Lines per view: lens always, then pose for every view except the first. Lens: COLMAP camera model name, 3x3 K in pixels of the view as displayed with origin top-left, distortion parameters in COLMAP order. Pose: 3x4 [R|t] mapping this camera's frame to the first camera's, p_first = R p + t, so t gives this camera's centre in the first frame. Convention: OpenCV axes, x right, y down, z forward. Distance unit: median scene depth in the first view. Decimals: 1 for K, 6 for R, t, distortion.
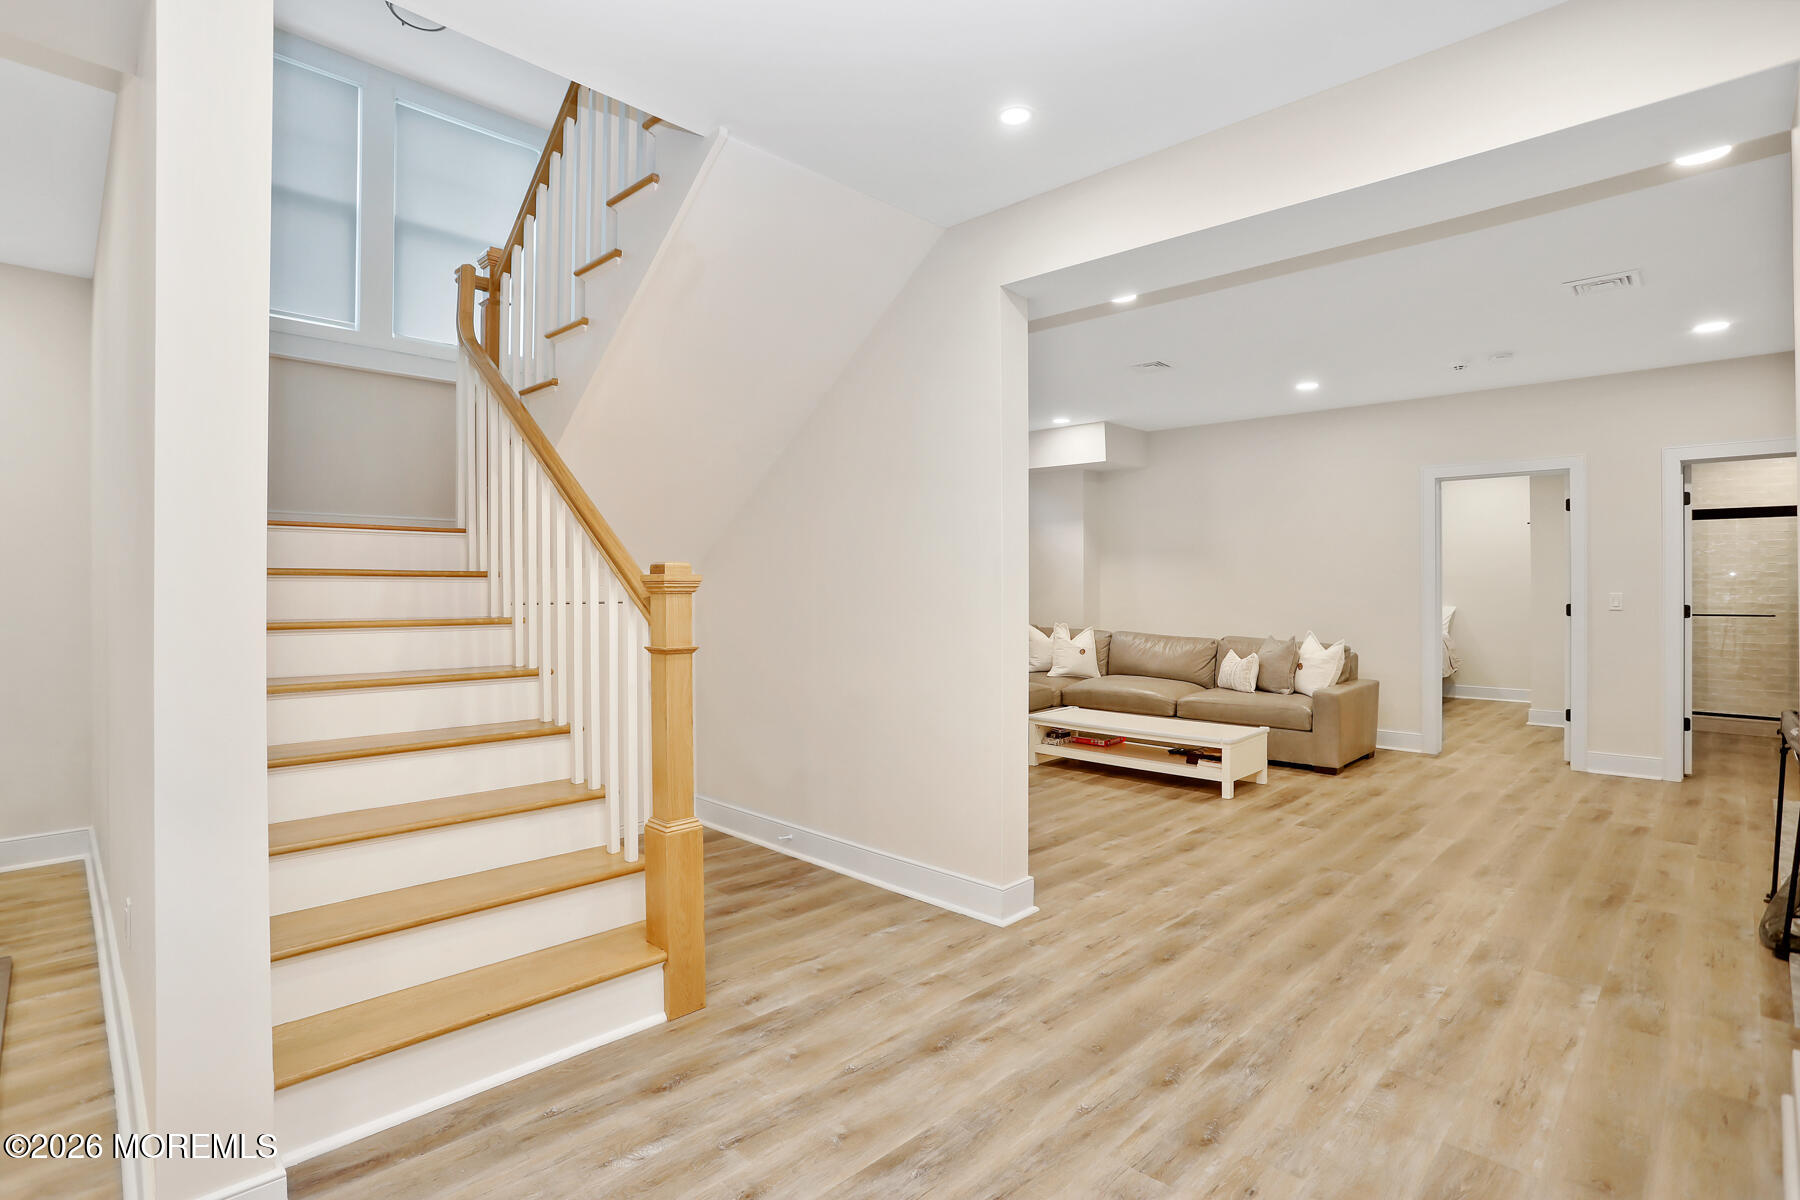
lens RADIAL K [[866.3, 0, 935.0], [0, 866.3, 600.8], [0, 0, 1]] dist [-0.029603, 0.003218]
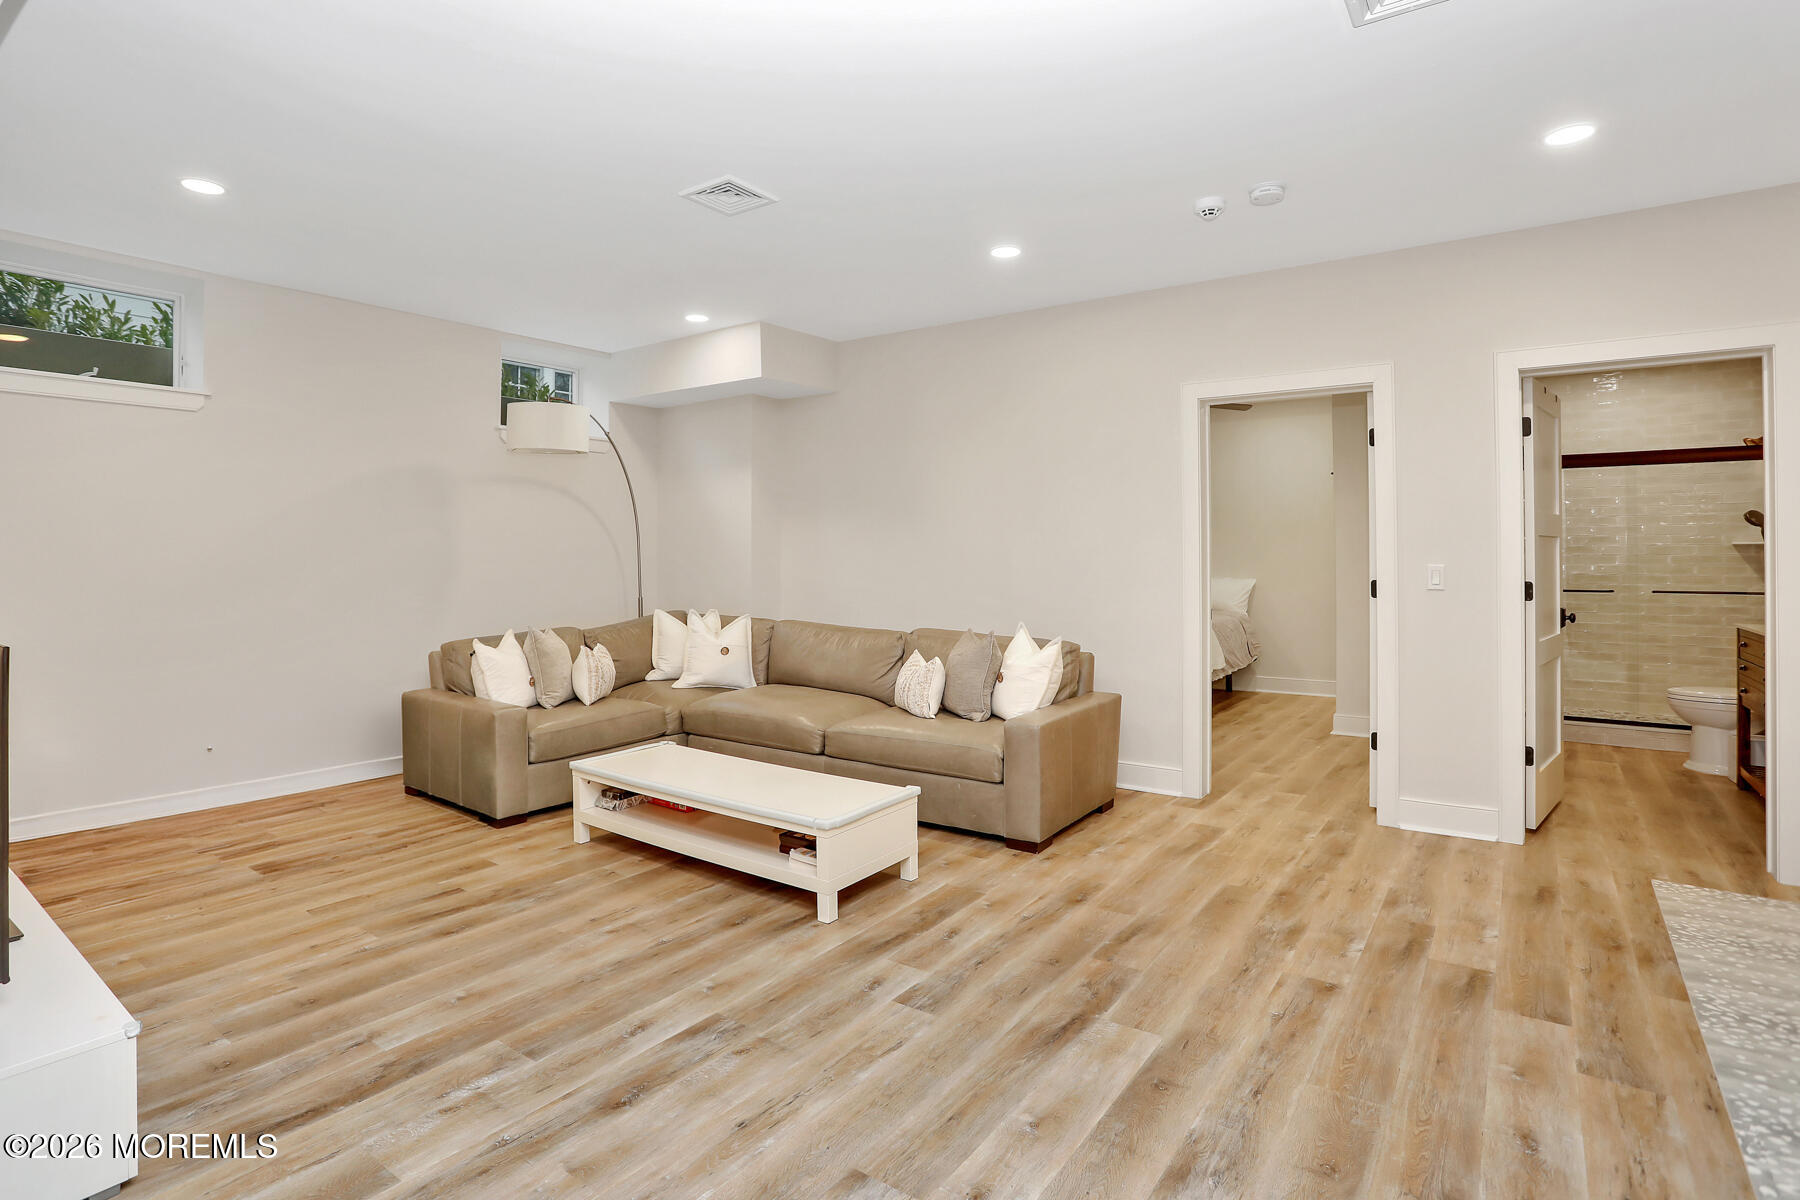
lens RADIAL K [[895.9, 0, 896.9], [0, 895.9, 552.4], [0, 0, 1]] dist [-0.055398, -0.000115]
pose [[0.991803, -0.000892, 0.127770, 0.258324], [0.003216, 0.999833, -0.017979, -0.008253], [-0.127733, 0.018243, 0.991641, 0.327728]]
